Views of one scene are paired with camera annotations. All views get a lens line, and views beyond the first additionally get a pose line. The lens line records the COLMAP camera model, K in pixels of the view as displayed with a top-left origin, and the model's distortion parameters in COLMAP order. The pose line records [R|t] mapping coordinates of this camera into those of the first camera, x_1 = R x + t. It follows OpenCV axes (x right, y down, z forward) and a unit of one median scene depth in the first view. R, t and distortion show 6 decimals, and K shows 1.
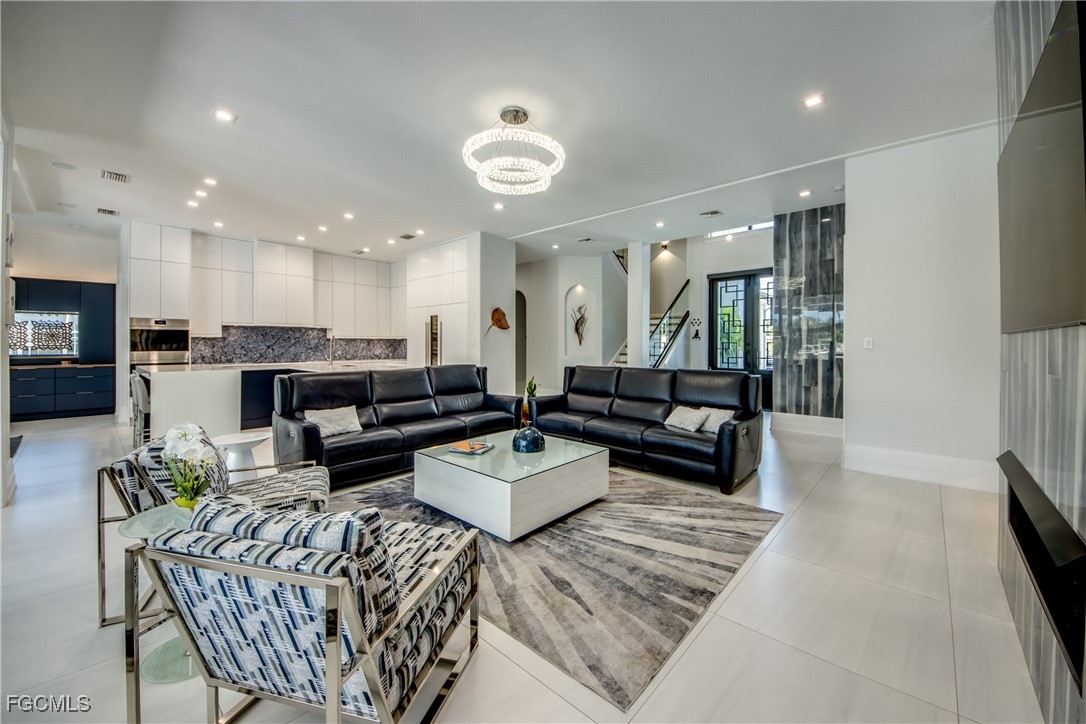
lens RADIAL K [[423.9, 0, 553.9], [0, 423.9, 343.6], [0, 0, 1]] dist [0.001115, -0.000026]
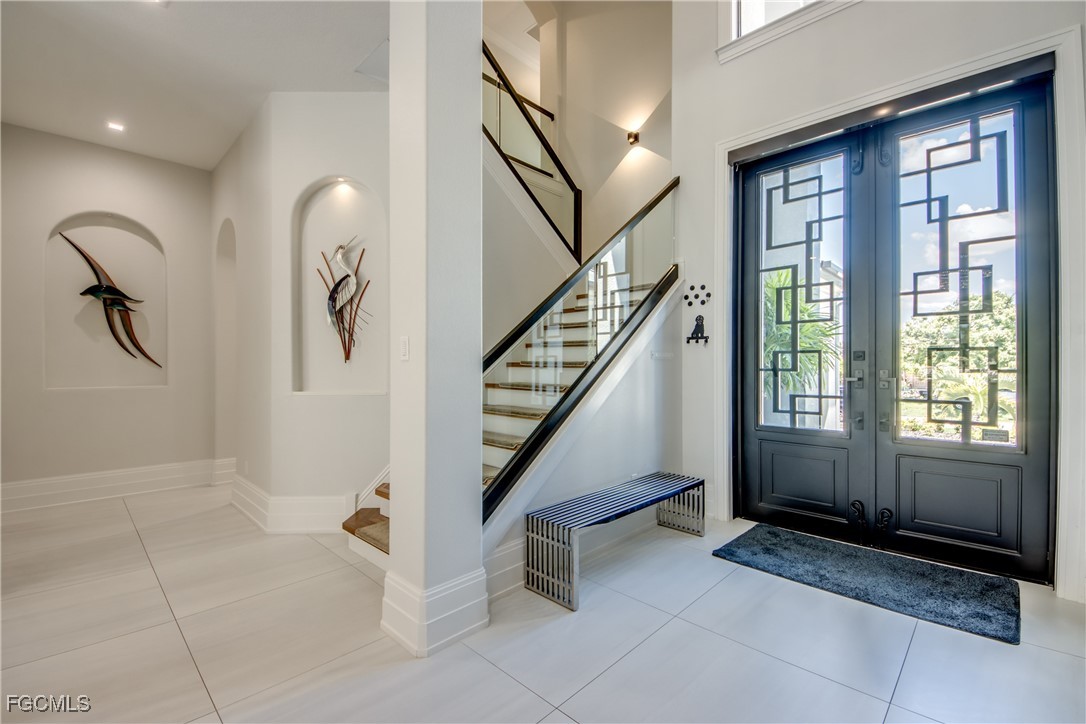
lens RADIAL K [[472.1, 0, 545.7], [0, 472.1, 367.5], [0, 0, 1]] dist [0.000008, -0.000294]
pose [[0.998630, -0.000360, -0.052326, 0.264251], [0.000152, 0.999992, -0.003982, 0.013040], [0.052327, 0.003968, 0.998622, 0.692005]]
